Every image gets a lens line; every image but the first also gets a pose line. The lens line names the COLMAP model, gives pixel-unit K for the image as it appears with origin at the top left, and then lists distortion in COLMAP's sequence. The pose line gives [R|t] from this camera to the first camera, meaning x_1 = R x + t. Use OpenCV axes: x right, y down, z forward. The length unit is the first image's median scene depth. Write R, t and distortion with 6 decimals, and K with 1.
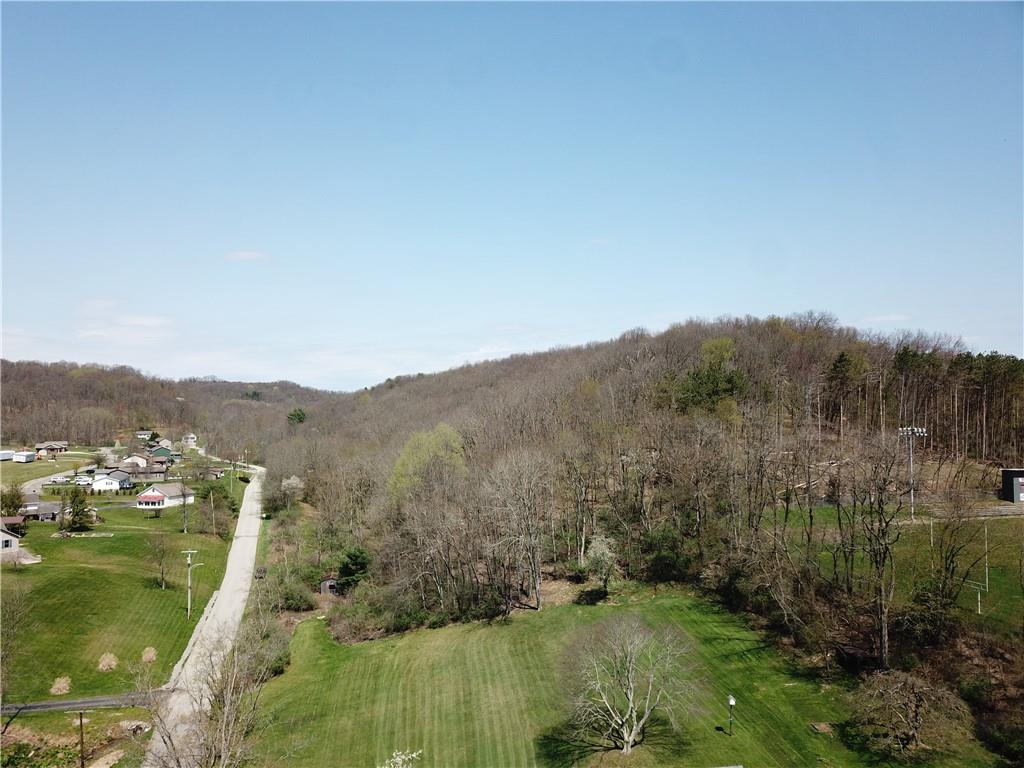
lens RADIAL K [[769.6, 0, 512.3], [0, 769.6, 382.4], [0, 0, 1]] dist [0.015482, -0.022270]
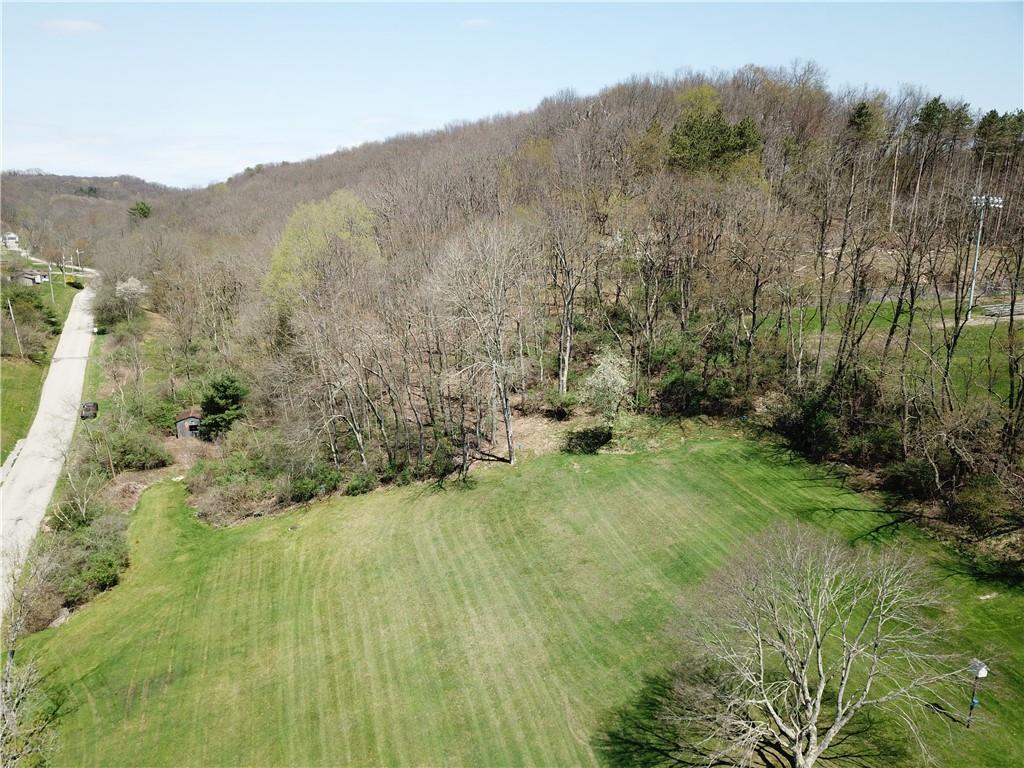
lens RADIAL K [[769.6, 0, 513.7], [0, 769.6, 384.8], [0, 0, 1]] dist [0.015482, -0.022270]
pose [[0.986827, -0.036082, 0.157703, -0.067001], [-0.005329, 0.967032, 0.254601, 0.054353], [-0.161691, -0.252087, 0.954101, 0.363667]]
